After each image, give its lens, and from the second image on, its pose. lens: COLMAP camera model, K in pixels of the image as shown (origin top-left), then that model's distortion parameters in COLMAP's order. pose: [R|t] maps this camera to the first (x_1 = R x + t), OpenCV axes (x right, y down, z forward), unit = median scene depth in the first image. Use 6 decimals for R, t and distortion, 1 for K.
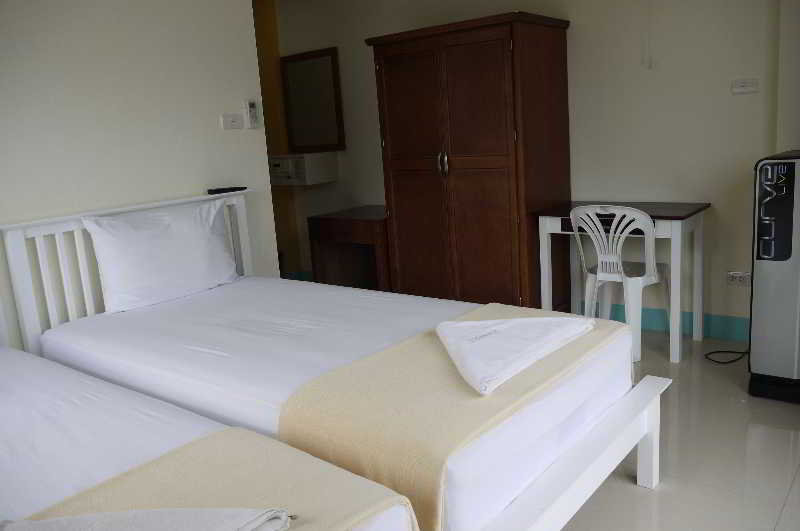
lens RADIAL K [[671.4, 0, 400.0], [0, 671.4, 265.5], [0, 0, 1]] dist [-0.062124, 0.042538]
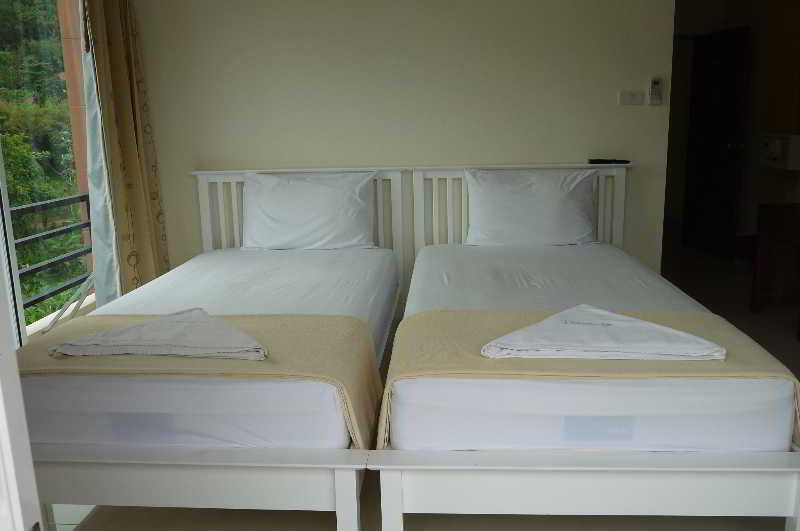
lens RADIAL K [[671.4, 0, 400.0], [0, 671.4, 265.5], [0, 0, 1]] dist [-0.062124, 0.042538]
pose [[0.567543, 0.223519, -0.792423, 0.466324], [-0.179781, 0.972864, 0.145654, -0.048204], [0.803476, 0.059798, 0.592326, 0.105656]]
